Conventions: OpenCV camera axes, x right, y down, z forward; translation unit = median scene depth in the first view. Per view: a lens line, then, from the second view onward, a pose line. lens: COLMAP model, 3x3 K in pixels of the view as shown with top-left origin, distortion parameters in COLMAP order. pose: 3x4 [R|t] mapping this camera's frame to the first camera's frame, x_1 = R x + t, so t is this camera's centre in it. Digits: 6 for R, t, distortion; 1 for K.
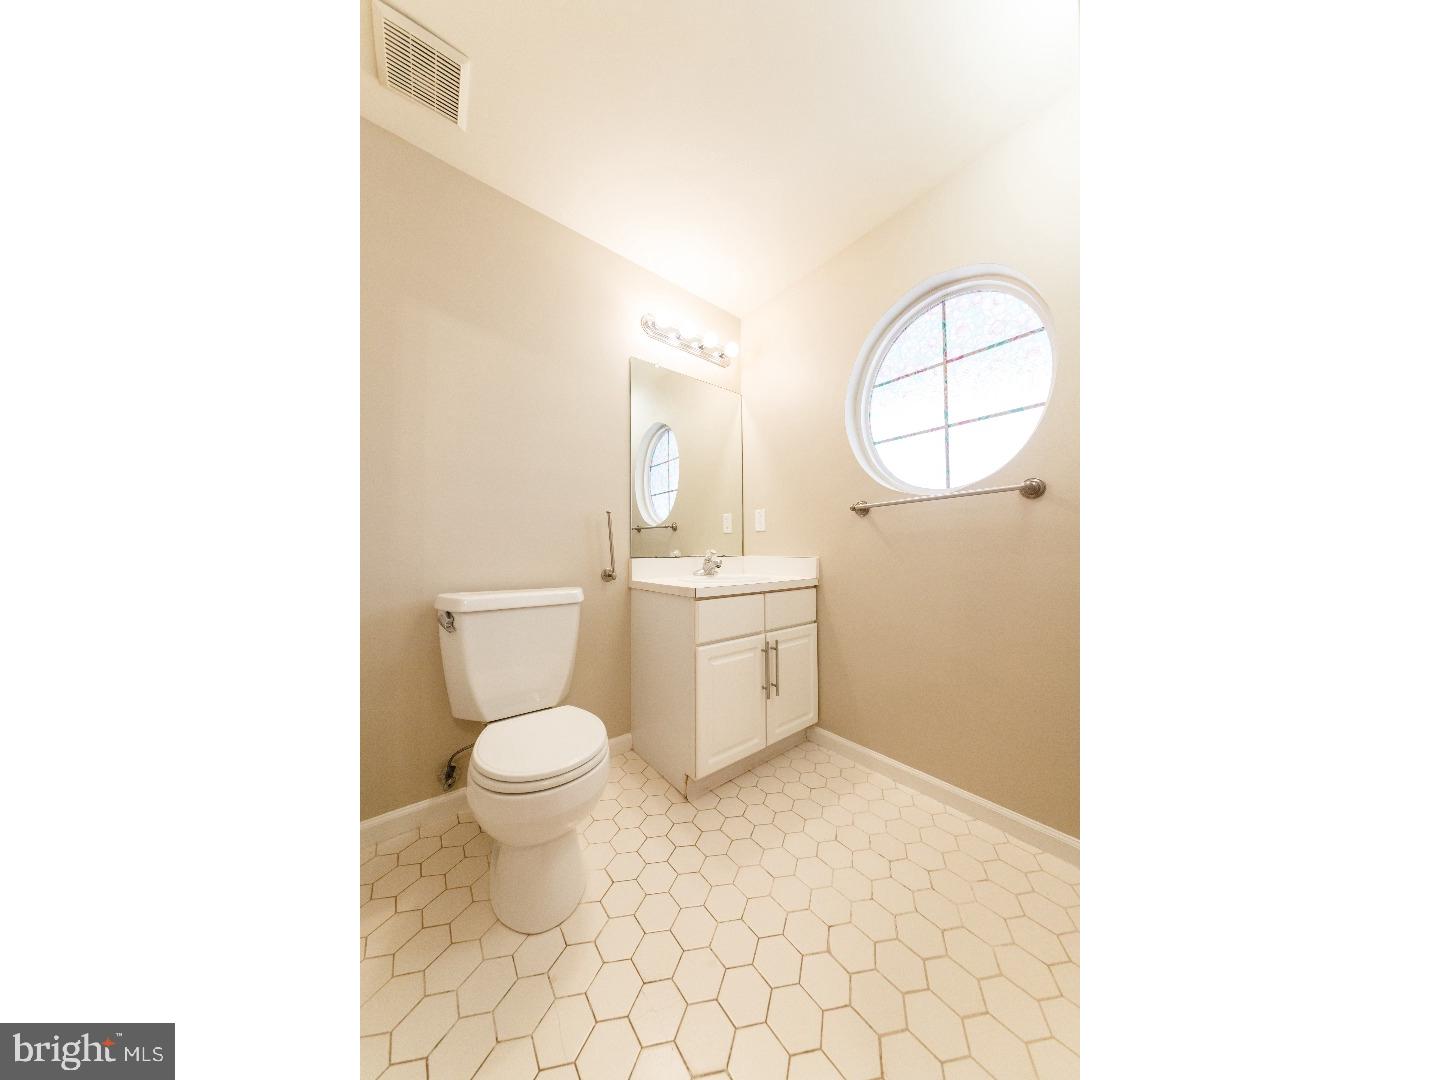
lens RADIAL K [[496.1, 0, 720.0], [0, 496.1, 540.0], [0, 0, 1]] dist [0.000100, 0.000002]
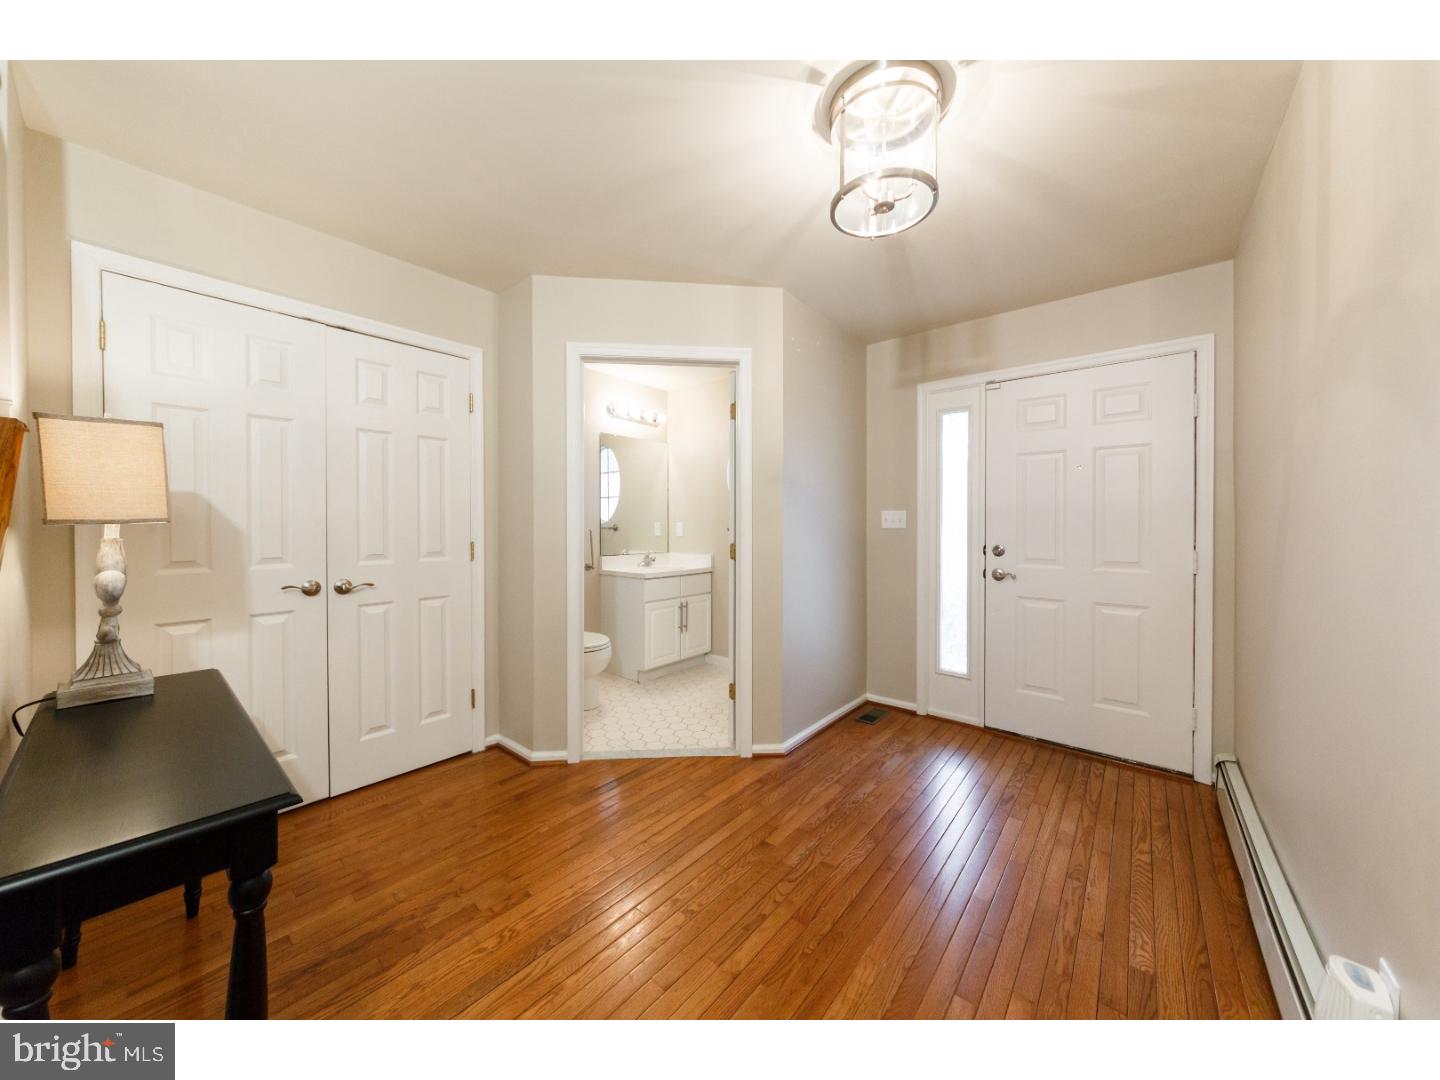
lens RADIAL K [[496.1, 0, 720.0], [0, 496.1, 540.0], [0, 0, 1]] dist [0.000100, 0.000002]
pose [[0.987739, 0.007049, 0.155953, -0.044882], [-0.011686, 0.999516, 0.028838, -0.069487], [-0.155674, -0.030307, 0.987343, -0.699764]]
